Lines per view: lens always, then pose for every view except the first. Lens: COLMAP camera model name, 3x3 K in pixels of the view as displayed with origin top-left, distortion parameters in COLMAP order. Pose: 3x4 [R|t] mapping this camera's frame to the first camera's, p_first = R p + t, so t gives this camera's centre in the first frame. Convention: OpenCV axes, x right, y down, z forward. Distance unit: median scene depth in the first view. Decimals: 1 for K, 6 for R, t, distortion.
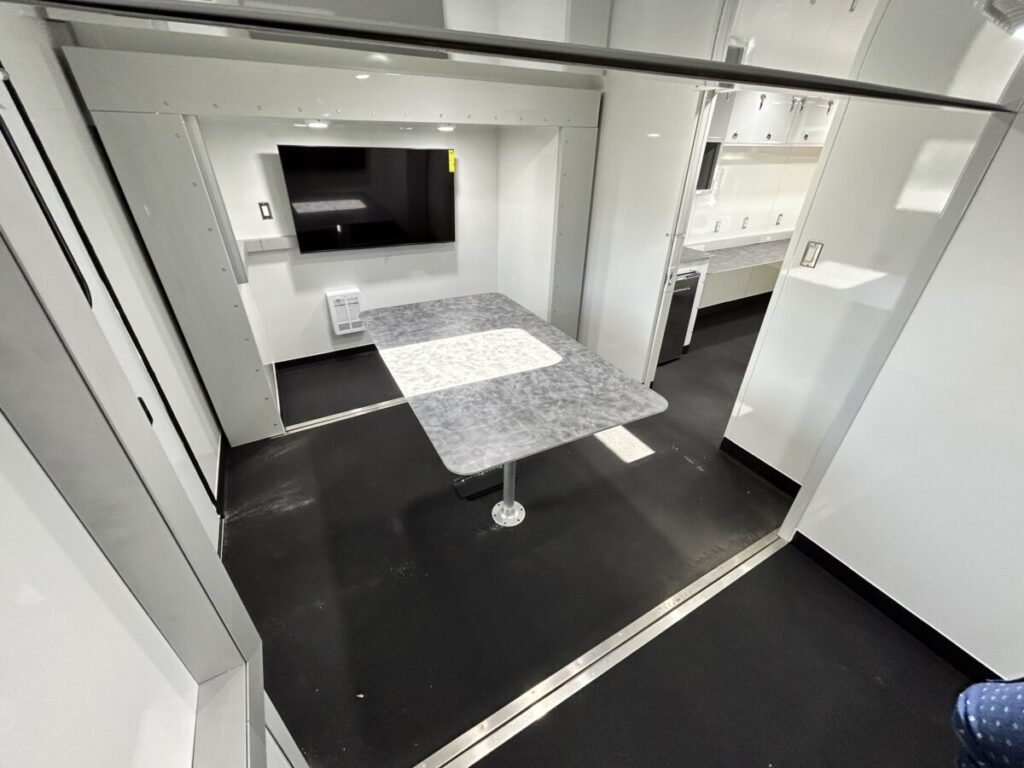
lens RADIAL K [[410.4, 0, 508.8], [0, 410.4, 381.4], [0, 0, 1]] dist [-0.006074, -0.000065]
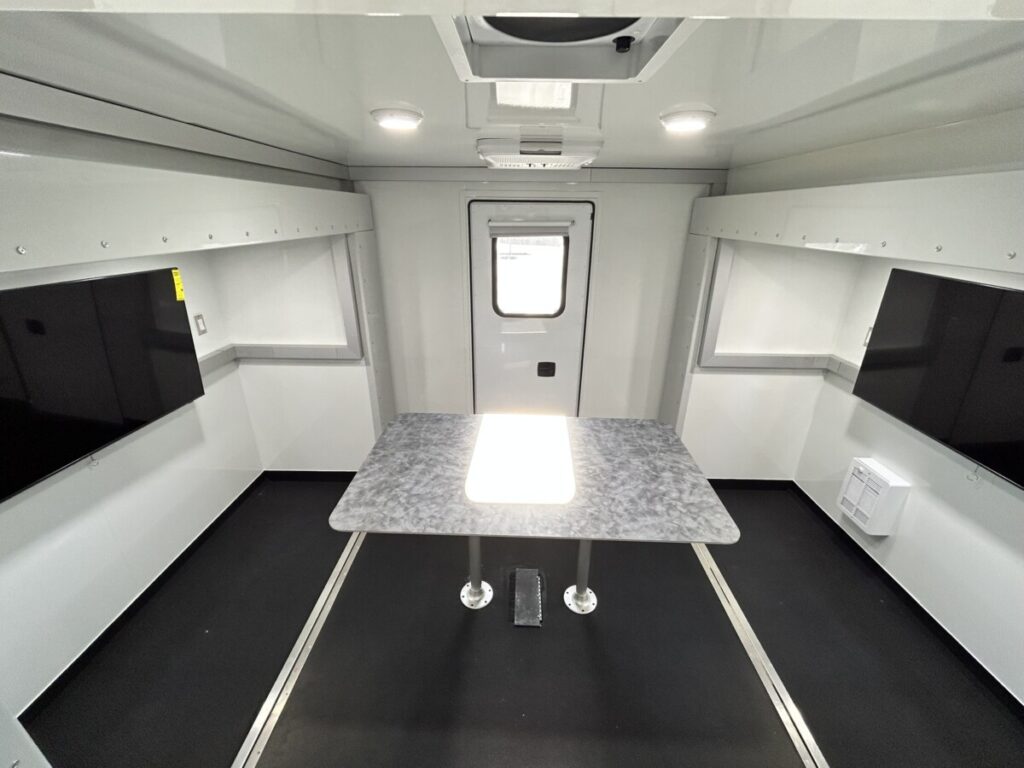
lens RADIAL K [[410.4, 0, 508.8], [0, 410.4, 381.4], [0, 0, 1]] dist [-0.006074, -0.000065]
pose [[-0.502567, 0.309411, -0.807274, 0.812667], [-0.454105, 0.700104, 0.551038, -0.853474], [0.735673, 0.643521, -0.211344, 1.247088]]
